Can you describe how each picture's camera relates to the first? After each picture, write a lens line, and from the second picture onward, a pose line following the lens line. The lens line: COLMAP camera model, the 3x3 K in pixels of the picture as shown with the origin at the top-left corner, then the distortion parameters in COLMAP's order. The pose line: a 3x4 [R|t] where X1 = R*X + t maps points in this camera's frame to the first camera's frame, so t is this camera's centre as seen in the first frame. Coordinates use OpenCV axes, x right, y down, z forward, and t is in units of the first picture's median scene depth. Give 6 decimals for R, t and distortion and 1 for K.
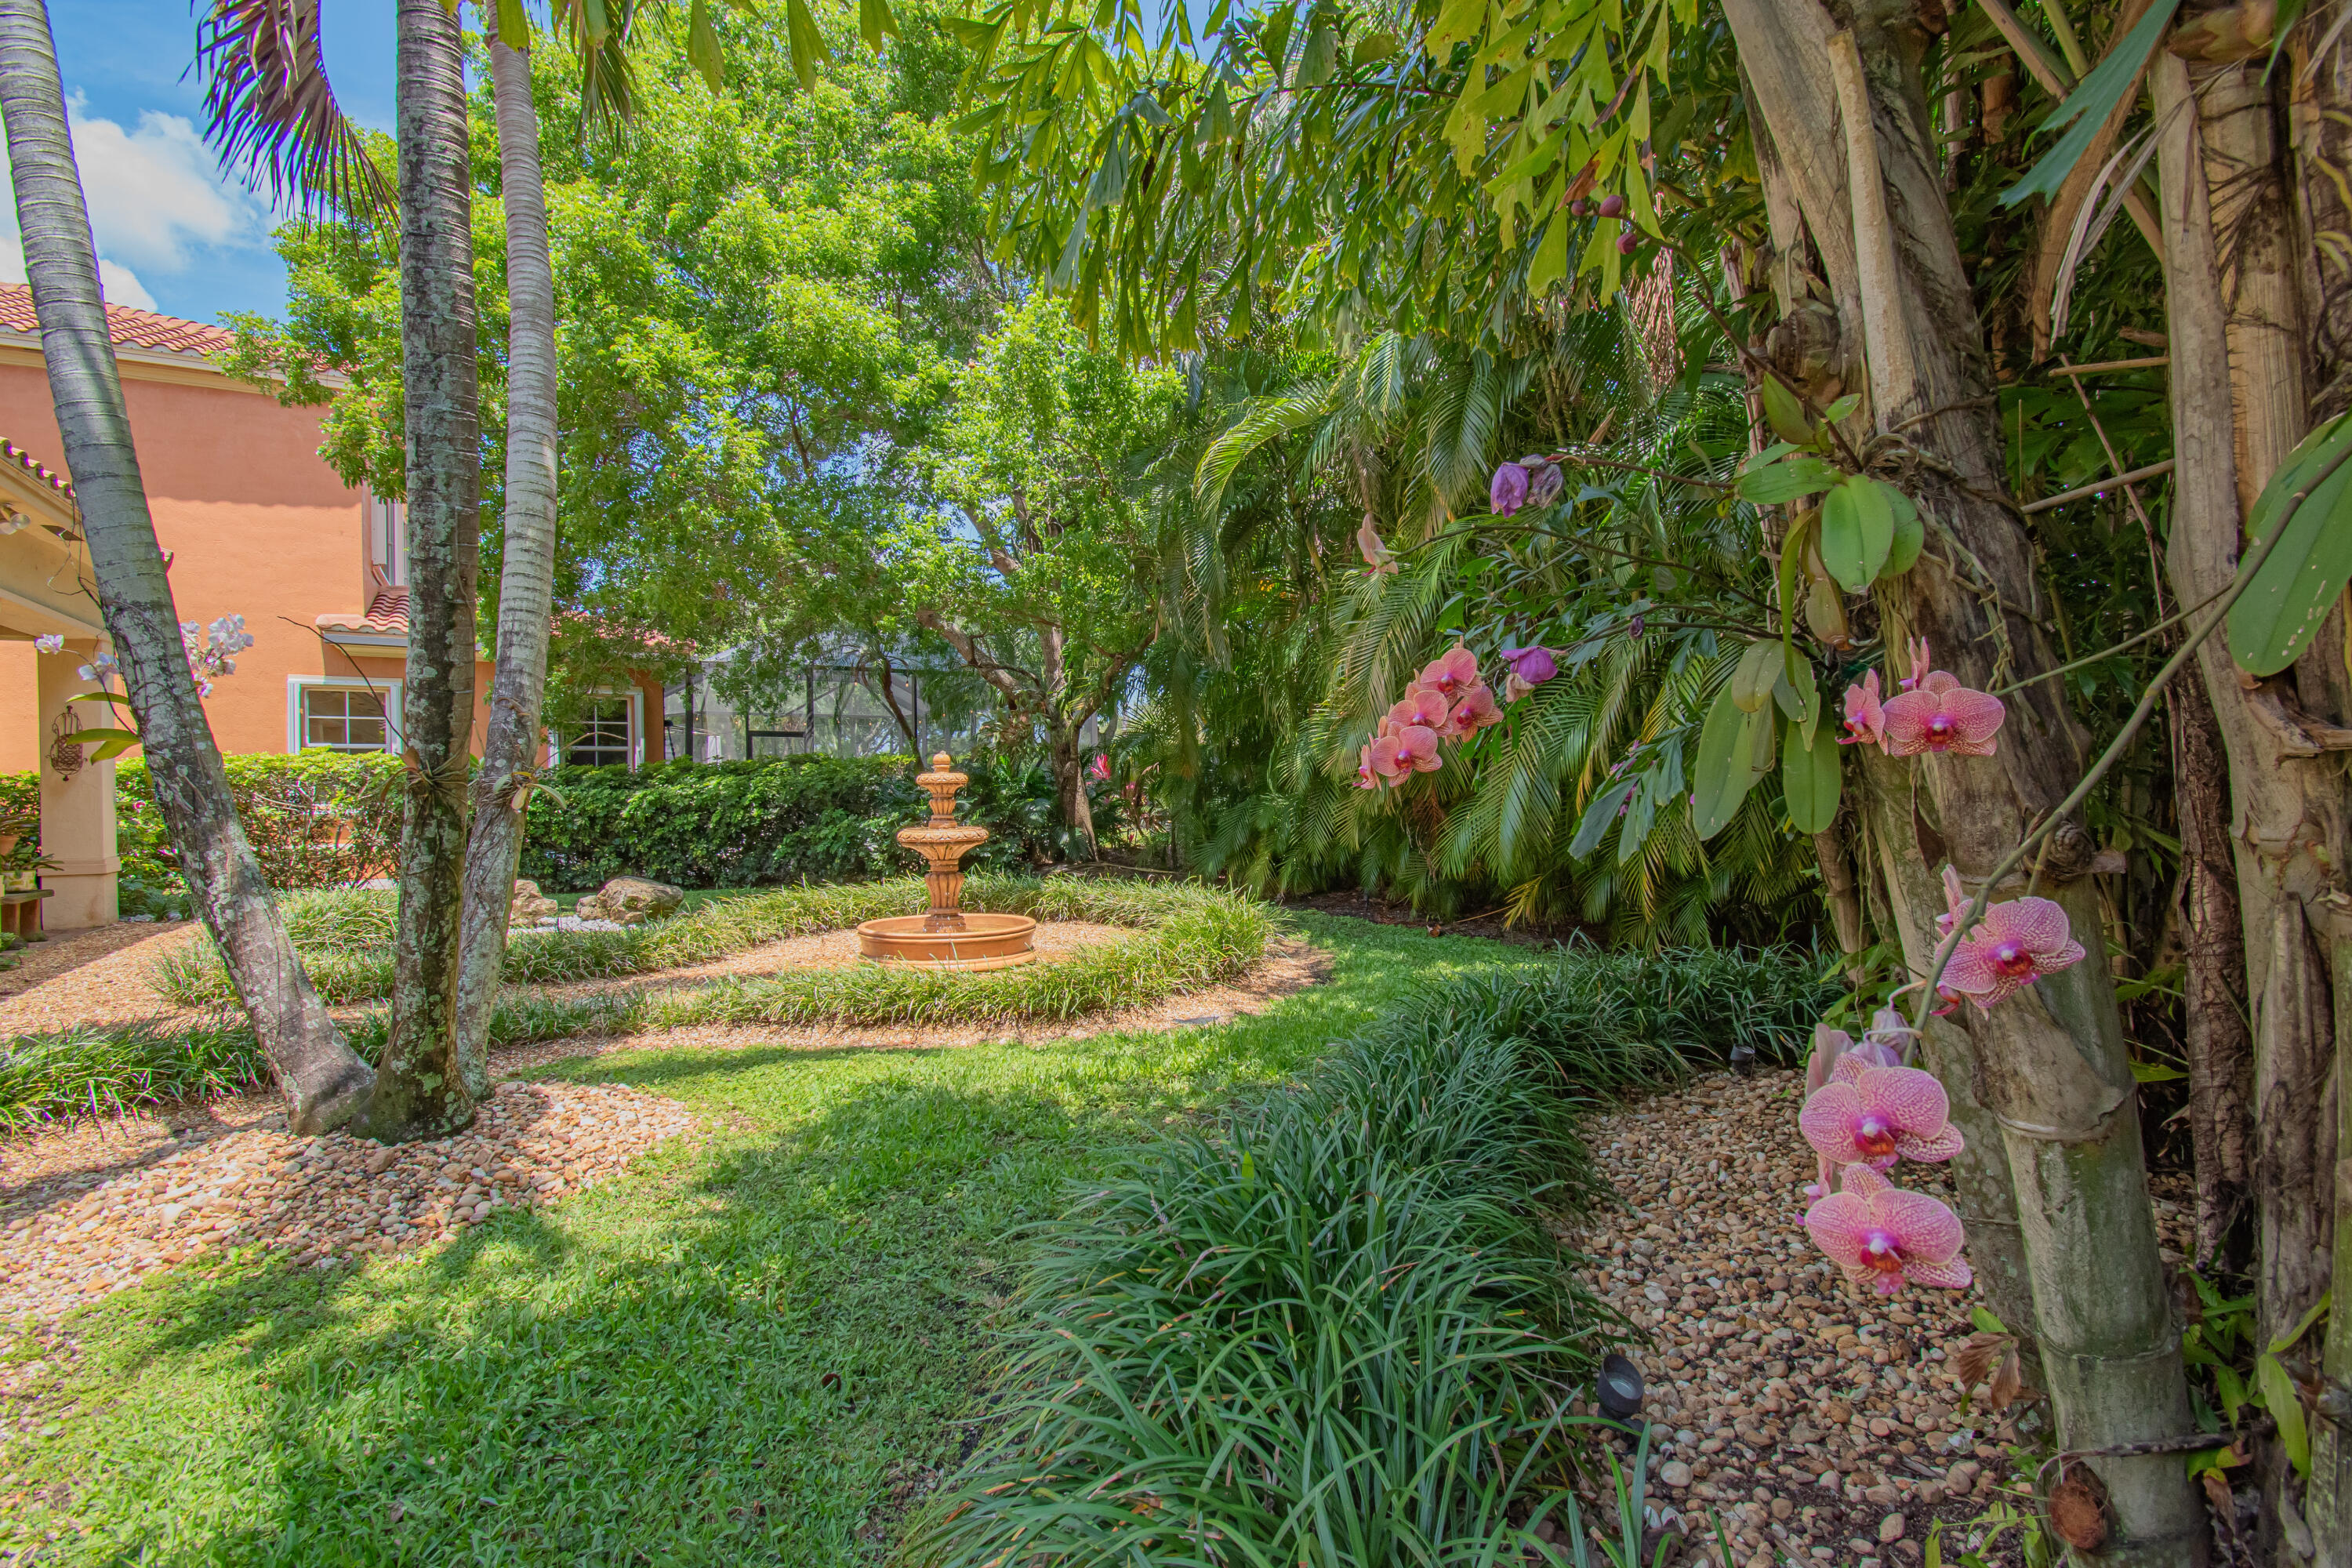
lens RADIAL K [[1051.2, 0, 1175.4], [0, 1051.2, 787.7], [0, 0, 1]] dist [-0.003287, -0.002053]
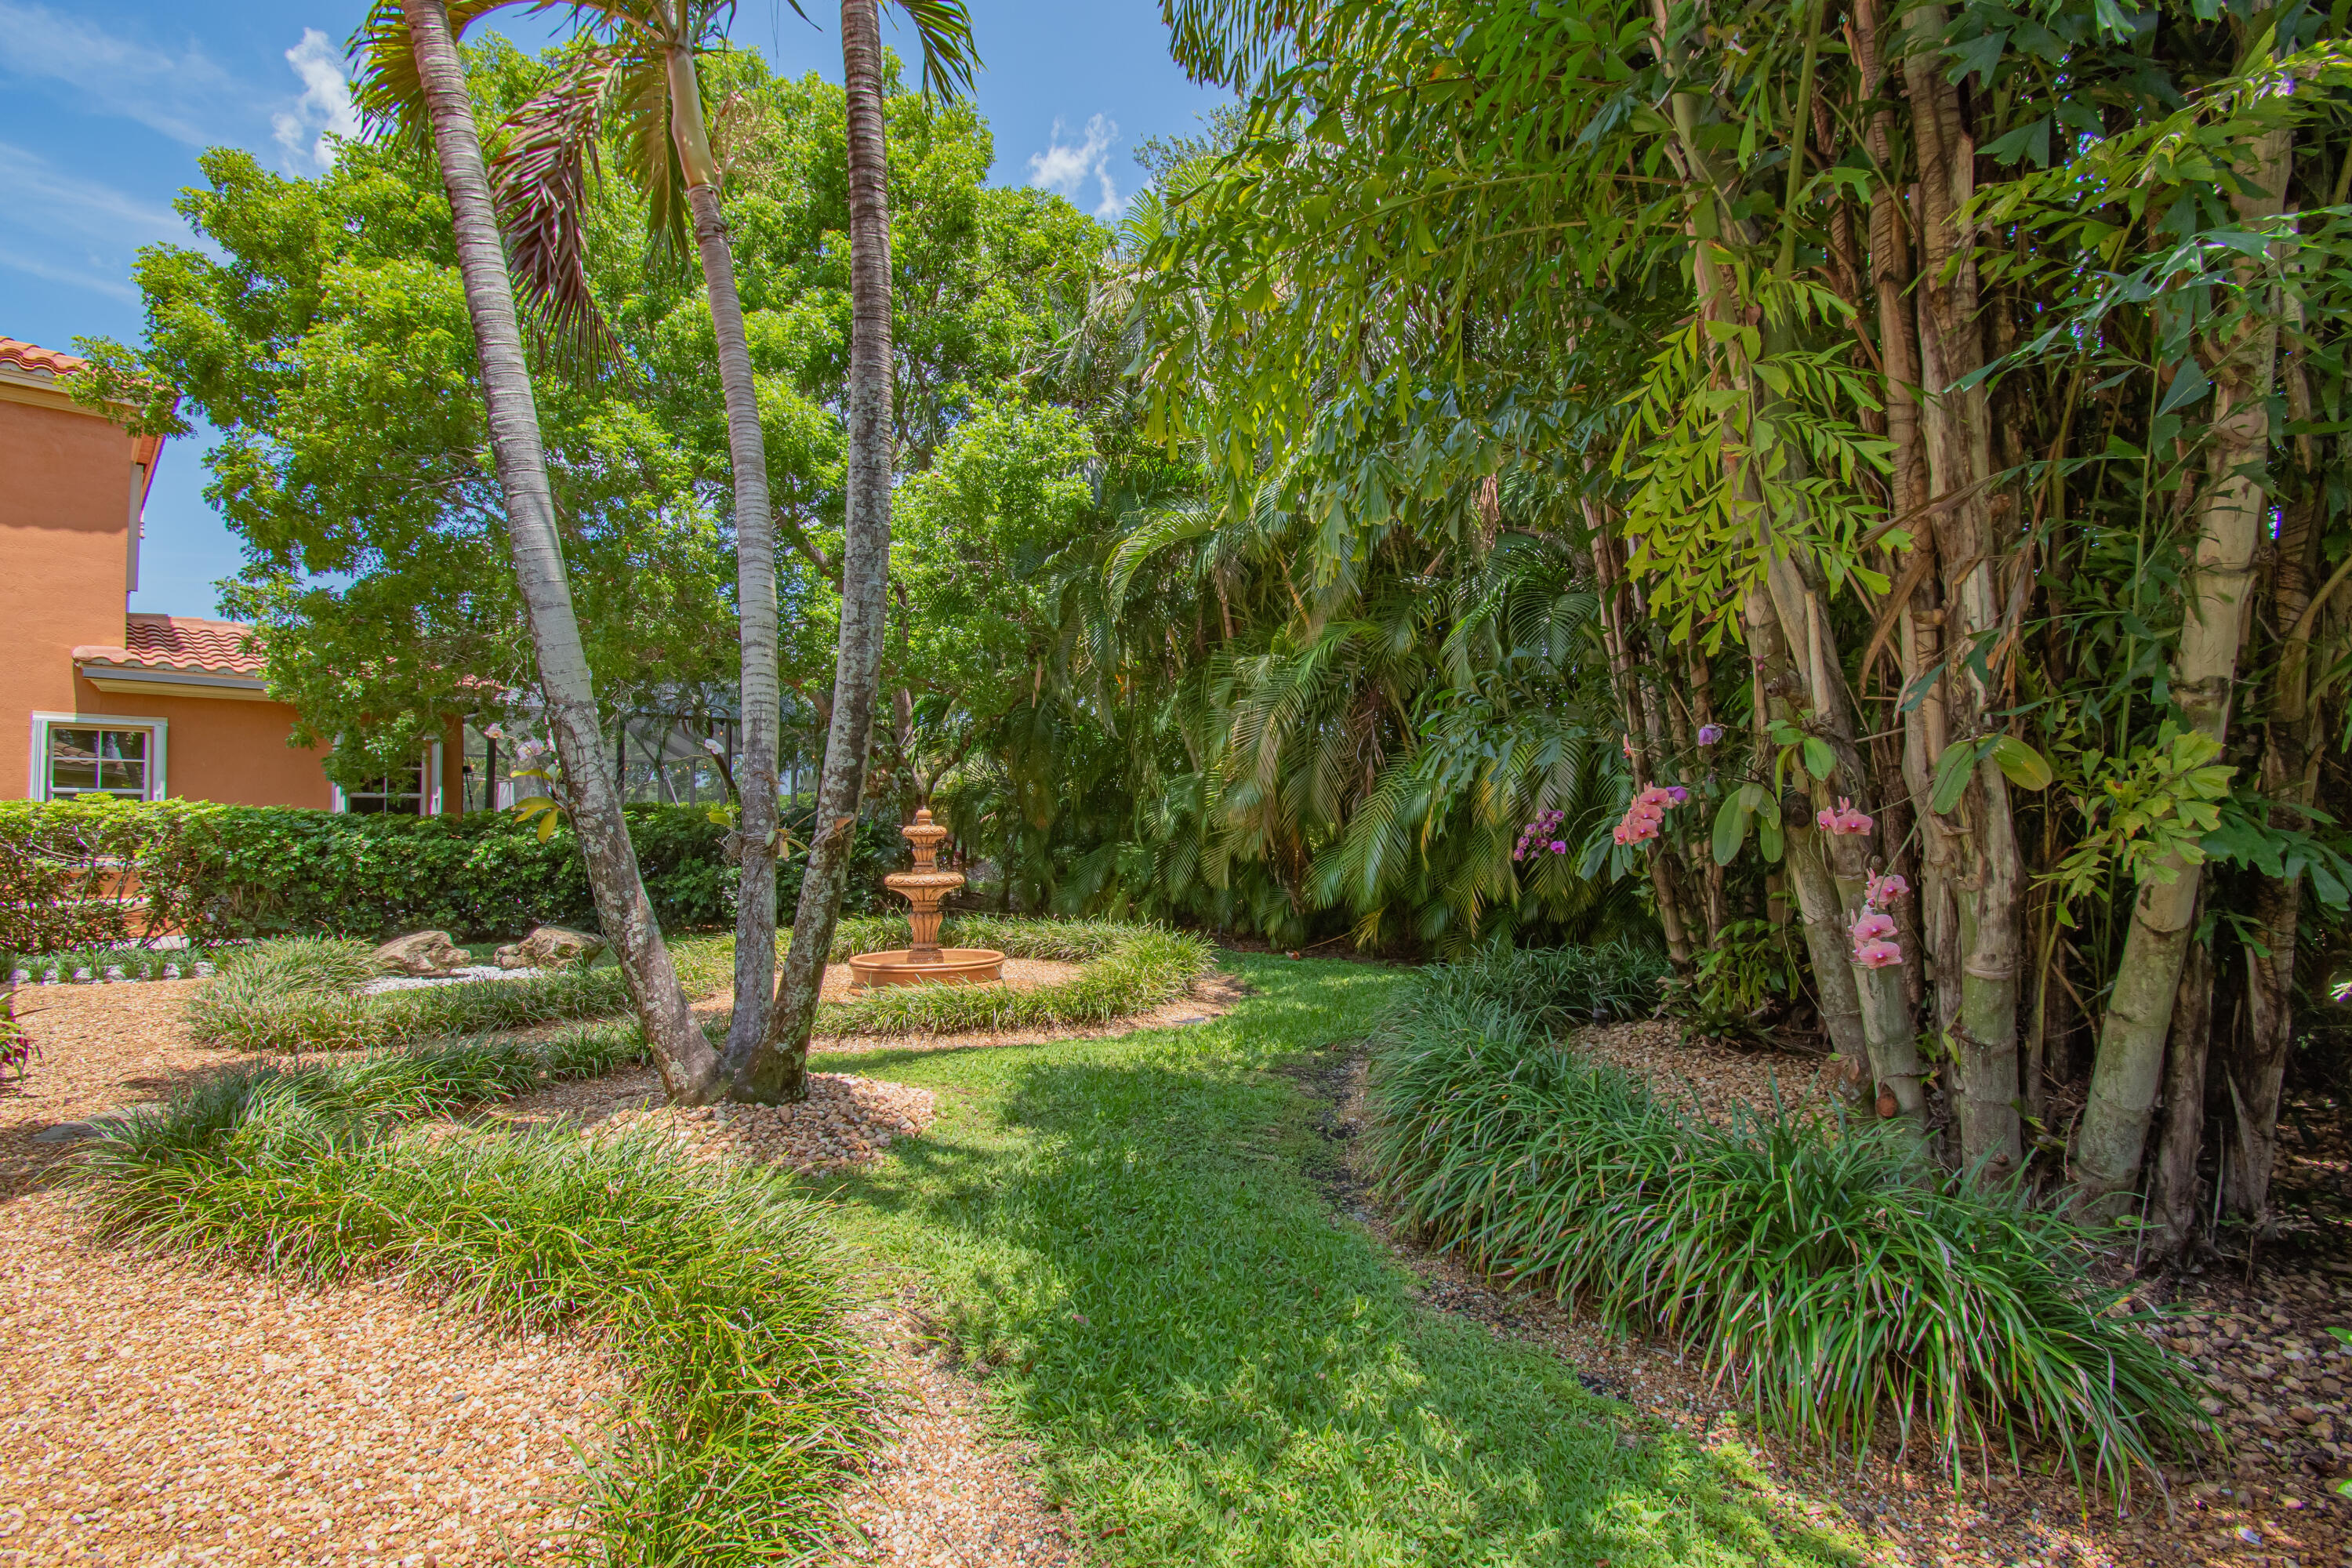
lens RADIAL K [[1051.2, 0, 1166.5], [0, 1051.2, 785.3], [0, 0, 1]] dist [-0.003287, -0.002053]
pose [[0.971028, 0.010372, 0.238741, -0.189876], [0.000930, 0.998886, -0.047176, -0.002933], [-0.238964, 0.046032, 0.969937, -0.147465]]
